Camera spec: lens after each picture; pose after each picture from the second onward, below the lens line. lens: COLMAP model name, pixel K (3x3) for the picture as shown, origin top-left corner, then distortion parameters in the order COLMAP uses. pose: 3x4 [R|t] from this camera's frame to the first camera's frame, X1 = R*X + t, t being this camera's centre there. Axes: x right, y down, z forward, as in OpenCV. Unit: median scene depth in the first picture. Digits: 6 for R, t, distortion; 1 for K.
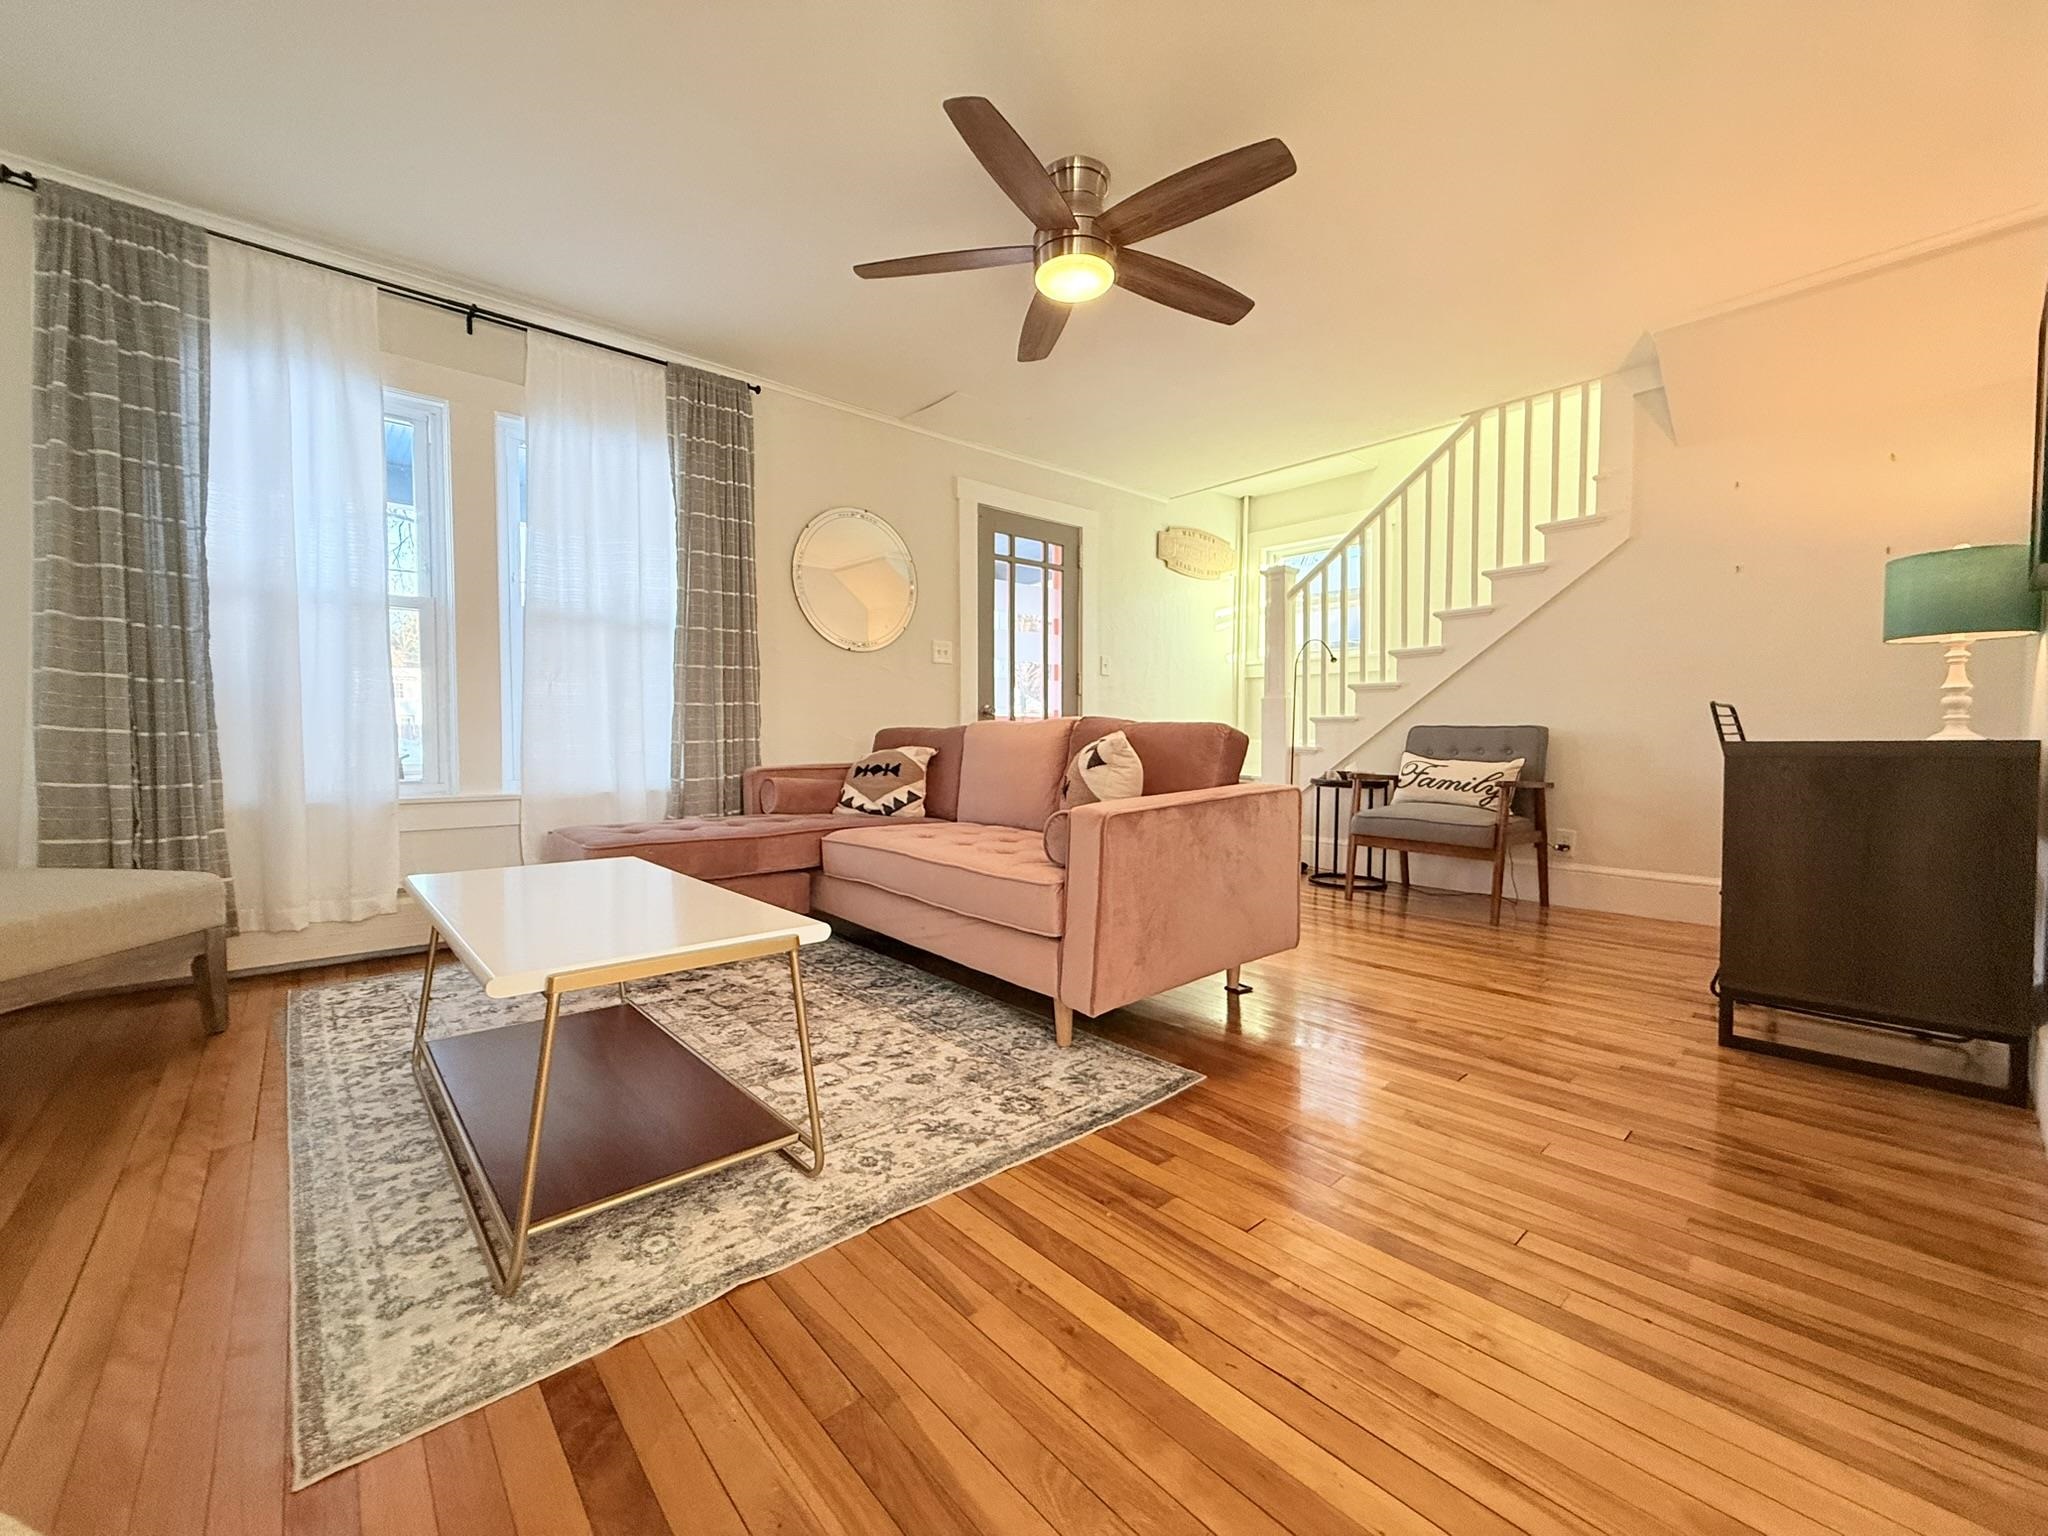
lens RADIAL K [[816.5, 0, 1015.2], [0, 816.5, 768.1], [0, 0, 1]] dist [0.001605, 0.000007]
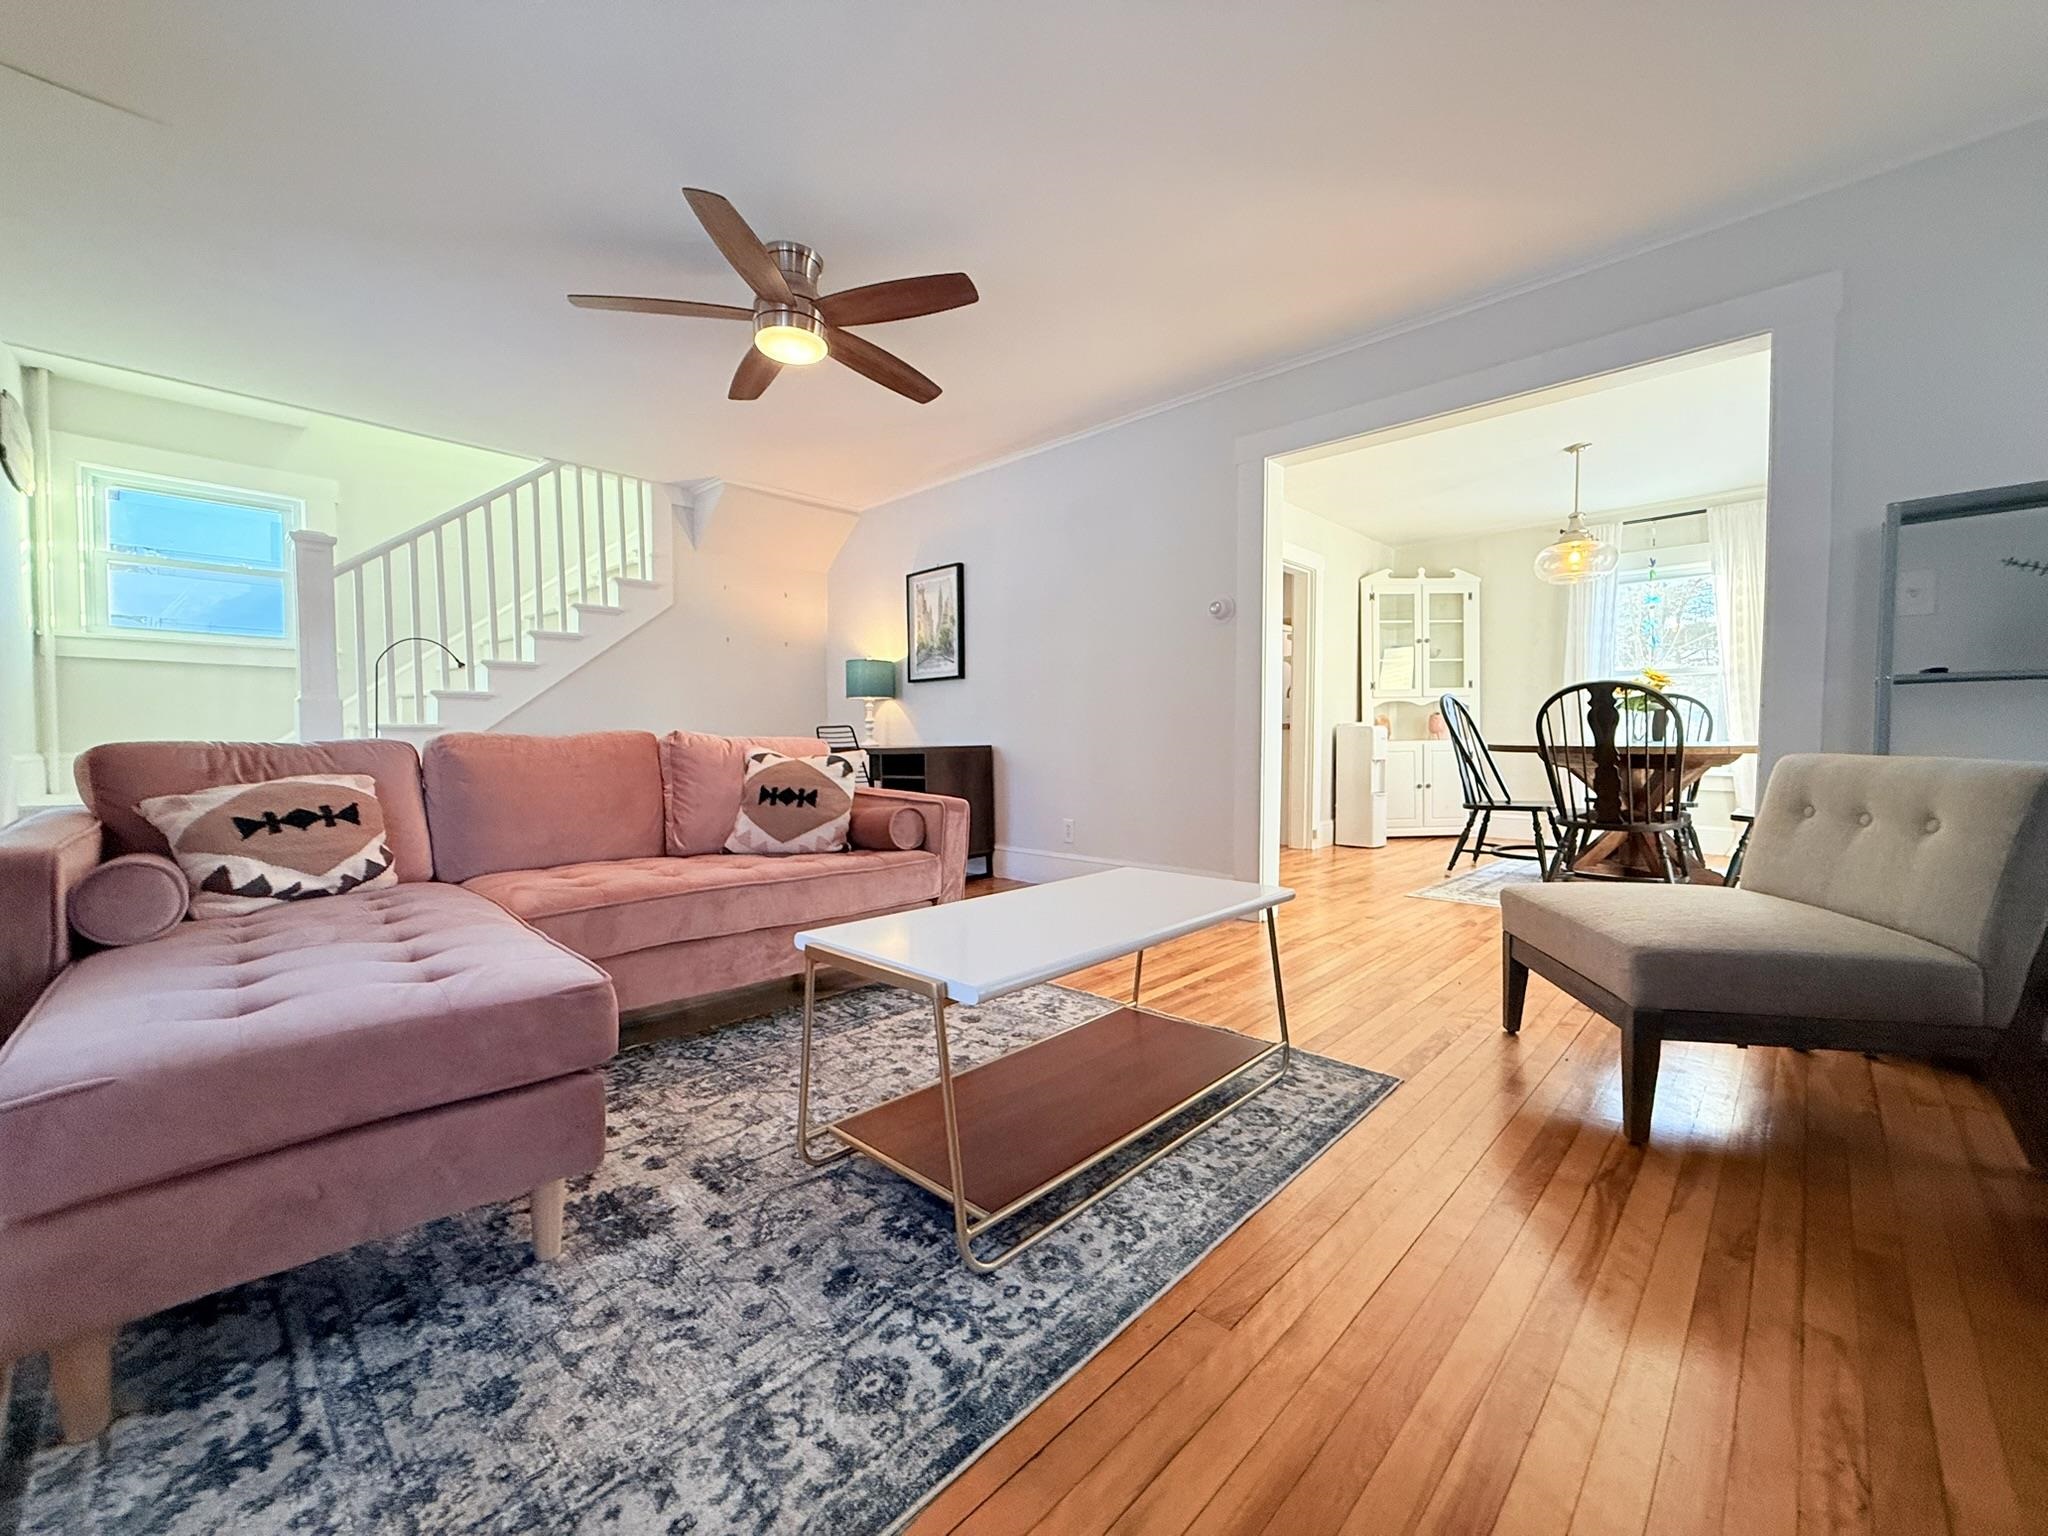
lens RADIAL K [[815.4, 0, 1024.0], [0, 815.4, 768.0], [0, 0, 1]] dist [0.001549, 0.000076]
pose [[-0.086523, -0.039960, 0.995448, -1.080215], [0.042138, 0.998154, 0.043731, -0.050655], [-0.995358, 0.045730, -0.084679, 0.788458]]
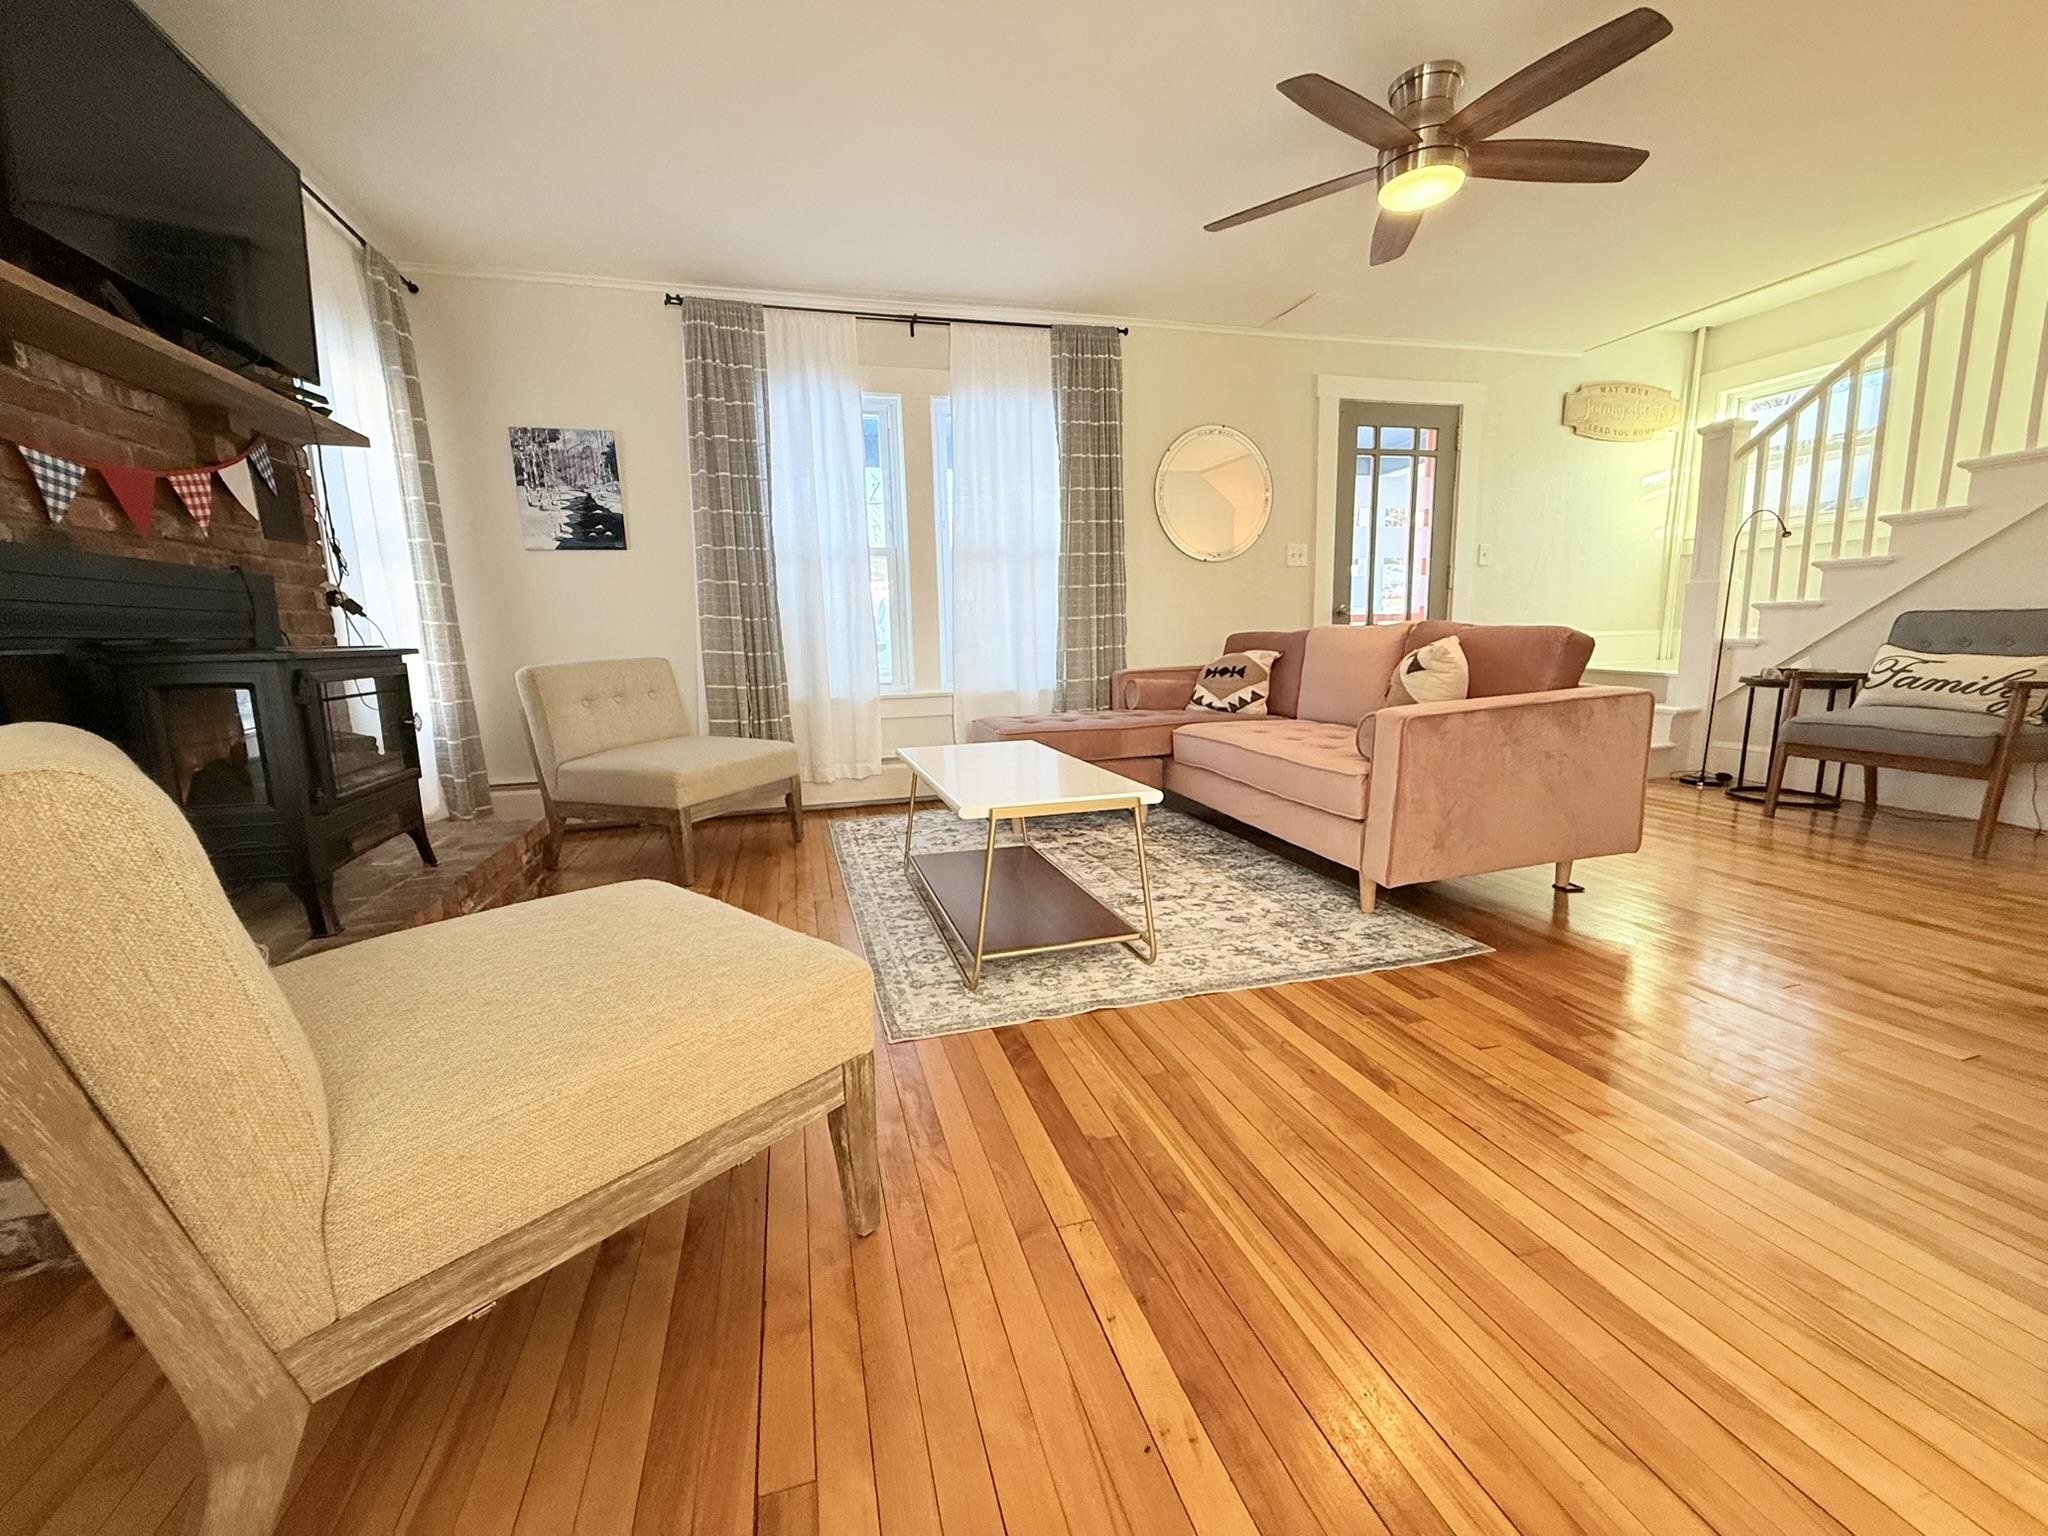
lens RADIAL K [[816.5, 0, 1015.2], [0, 816.5, 768.1], [0, 0, 1]] dist [0.001605, 0.000007]
pose [[0.901497, 0.045622, -0.430374, 0.086930], [0.010736, 0.991765, 0.127621, -0.018340], [0.432652, -0.119671, 0.893583, -0.212664]]
